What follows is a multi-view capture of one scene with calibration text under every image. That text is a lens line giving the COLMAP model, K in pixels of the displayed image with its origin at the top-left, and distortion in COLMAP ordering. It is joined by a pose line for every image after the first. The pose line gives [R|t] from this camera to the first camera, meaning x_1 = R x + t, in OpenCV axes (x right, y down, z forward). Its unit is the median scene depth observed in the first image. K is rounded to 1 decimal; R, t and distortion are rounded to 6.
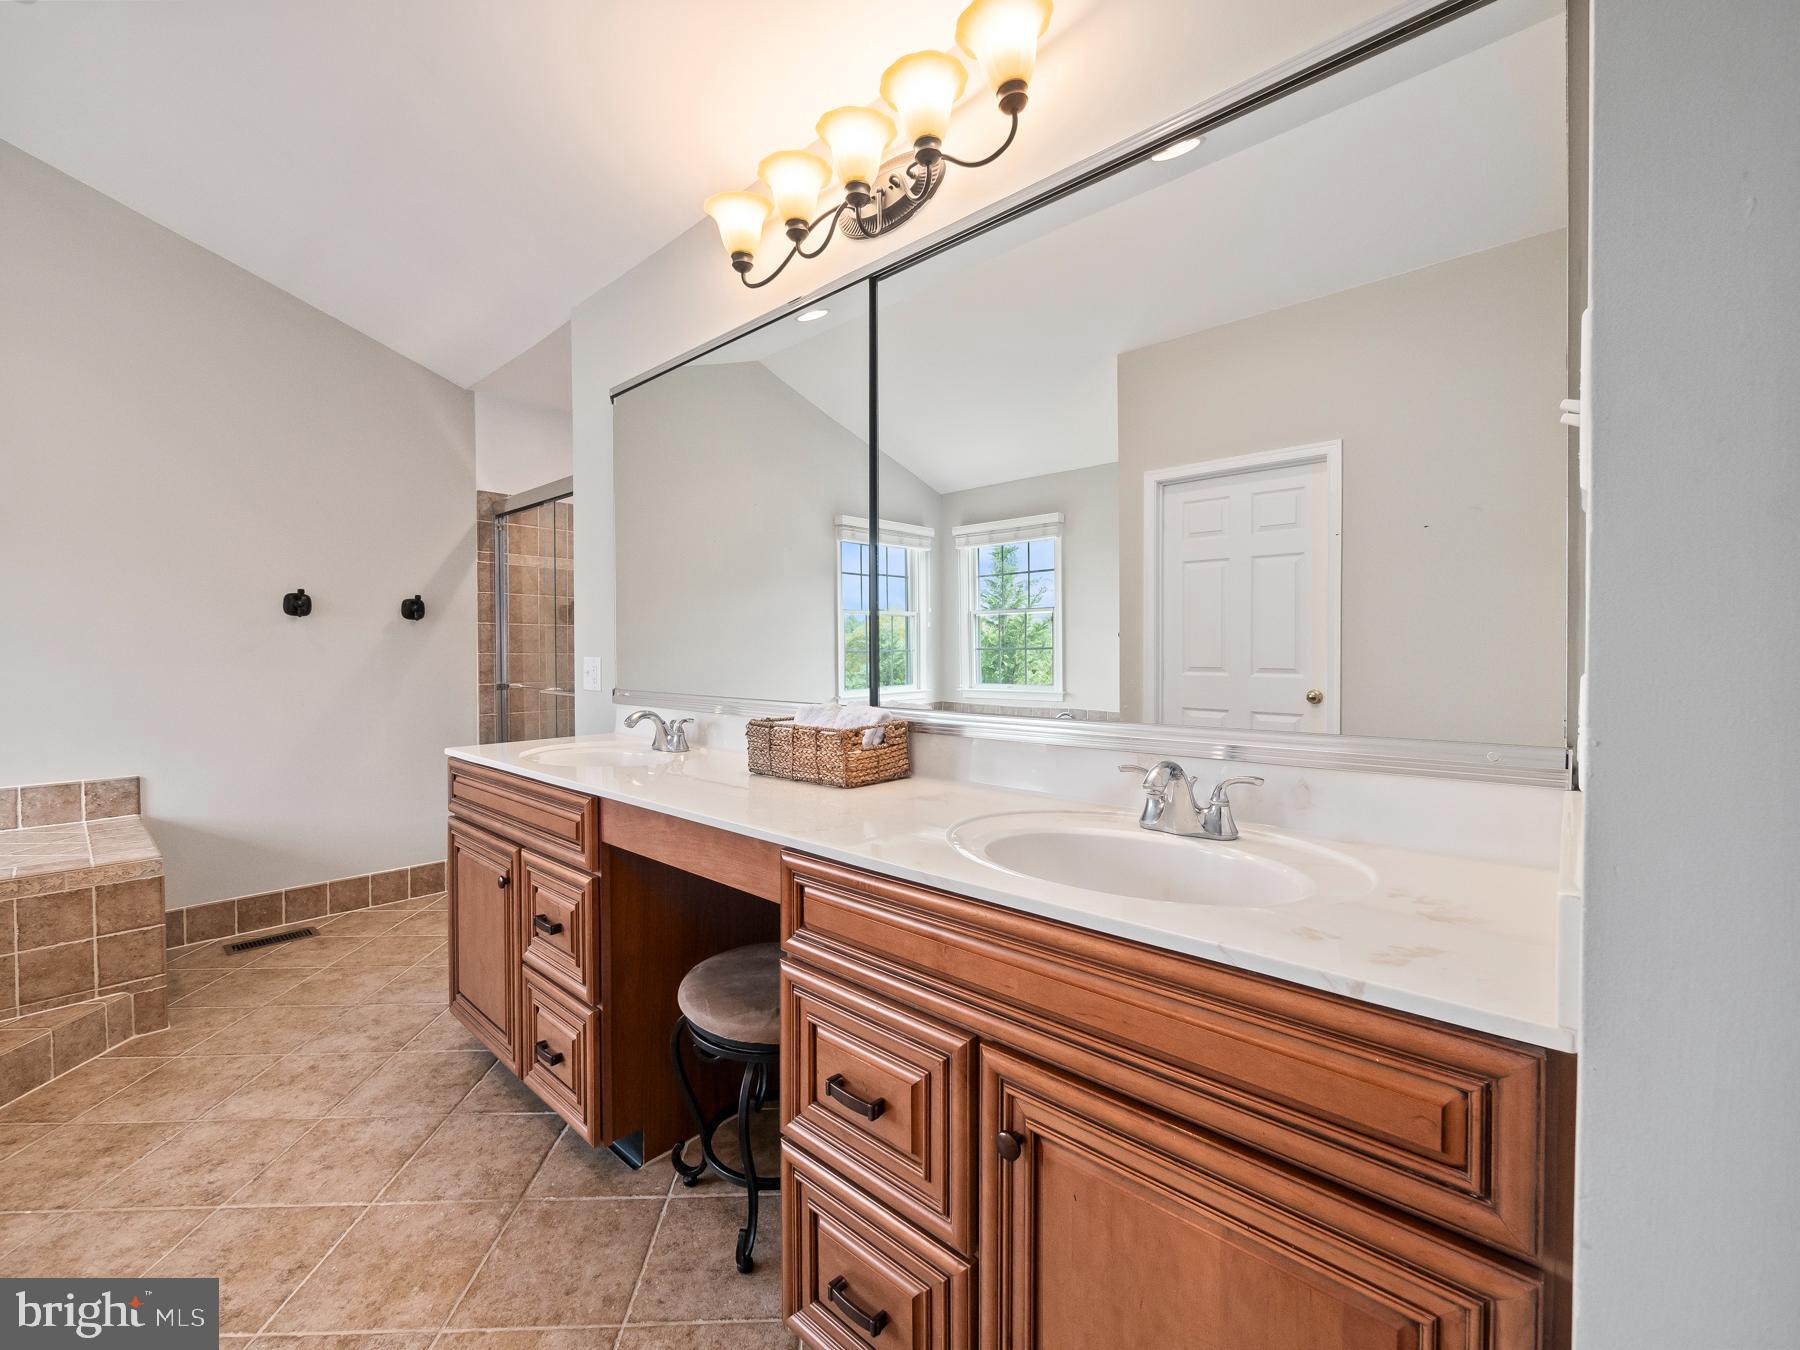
lens RADIAL K [[771.9, 0, 900.0], [0, 771.9, 673.2], [0, 0, 1]] dist [-0.003886, -0.000236]
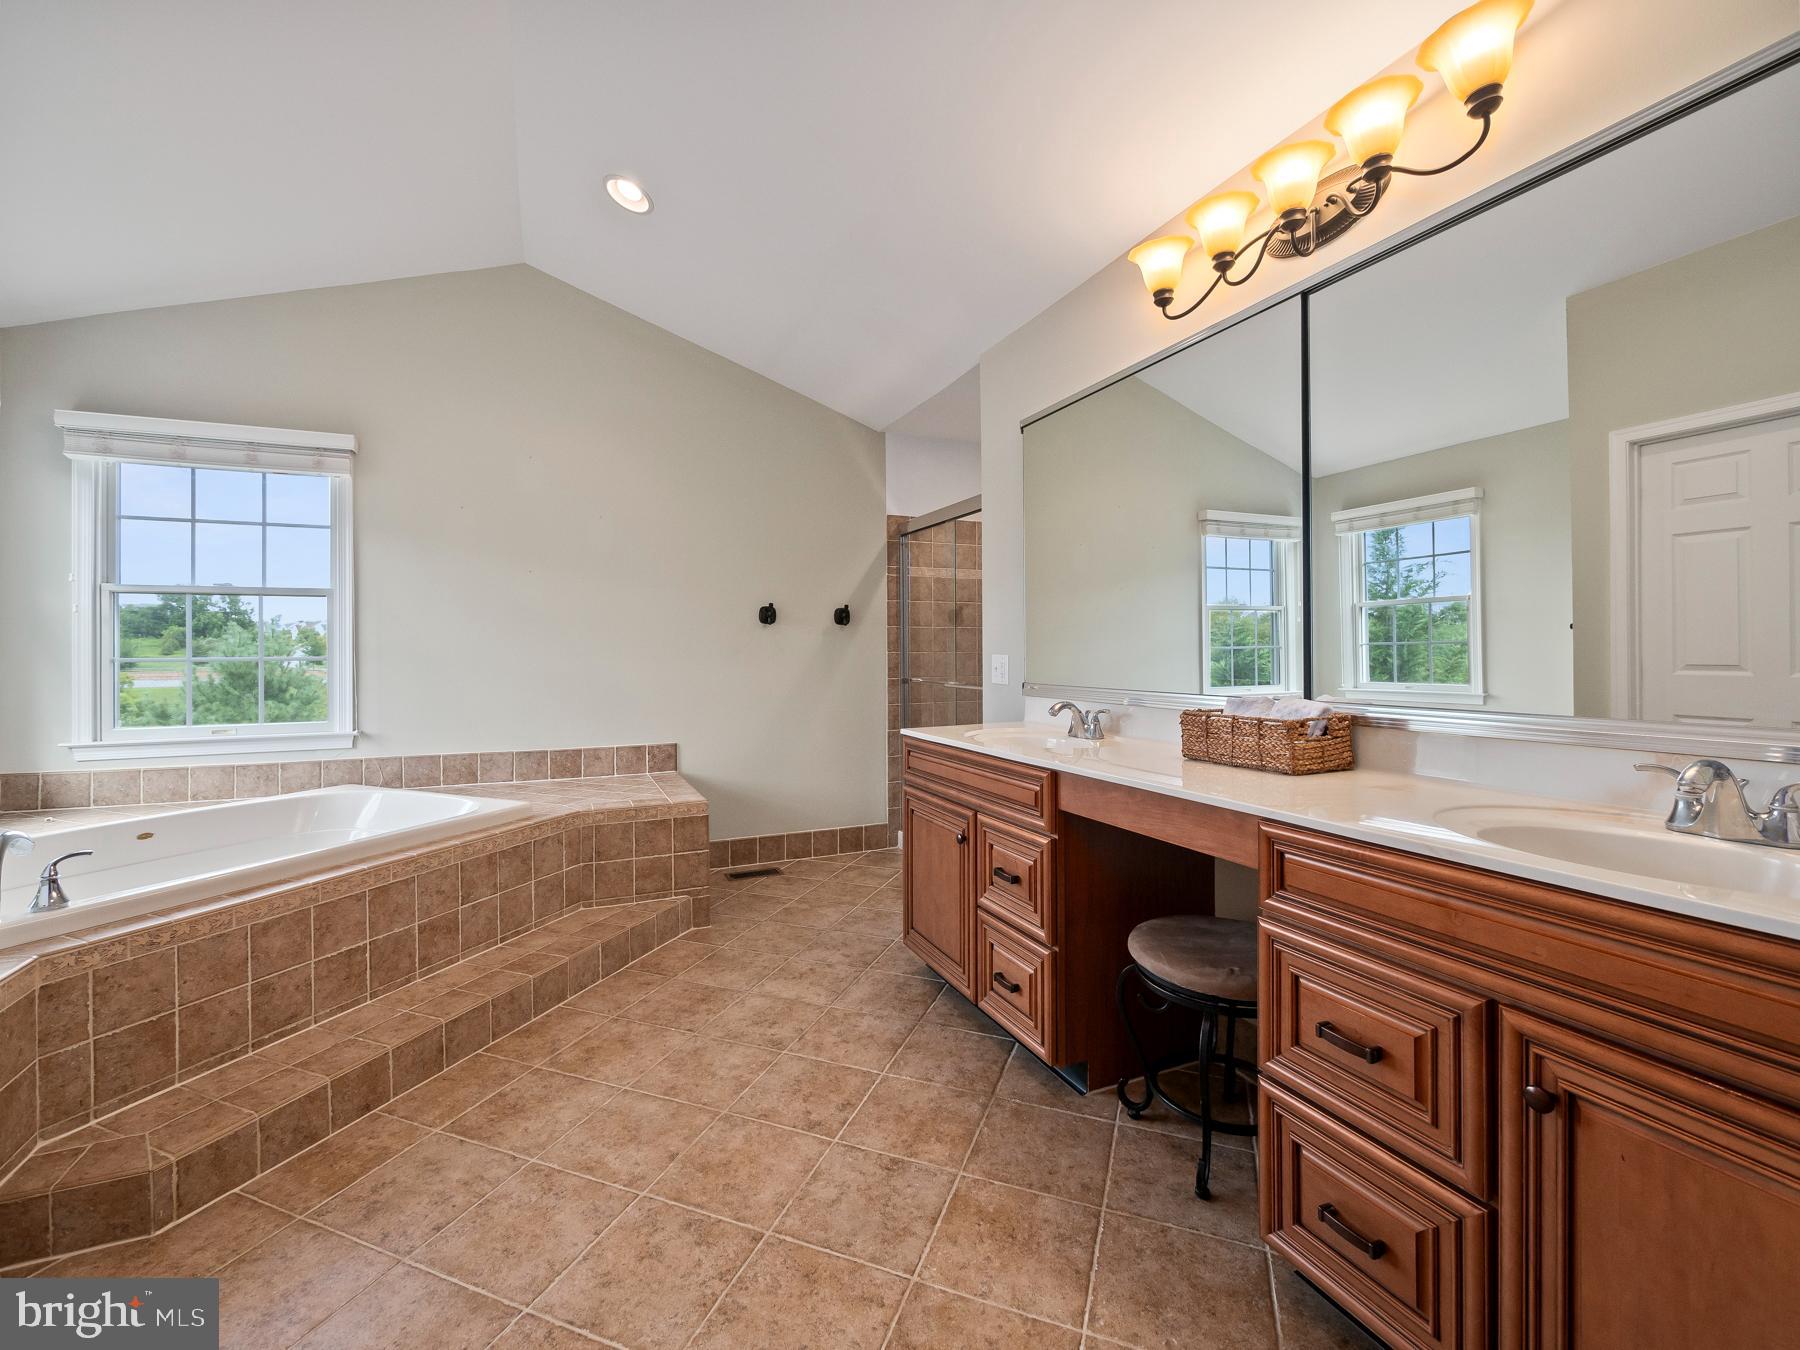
lens RADIAL K [[771.9, 0, 896.5], [0, 771.9, 657.1], [0, 0, 1]] dist [-0.003886, -0.000236]
pose [[0.912128, -0.003075, -0.409894, -0.113068], [-0.004610, 0.999832, -0.017759, 0.005633], [0.409880, 0.018088, 0.911960, -0.175829]]
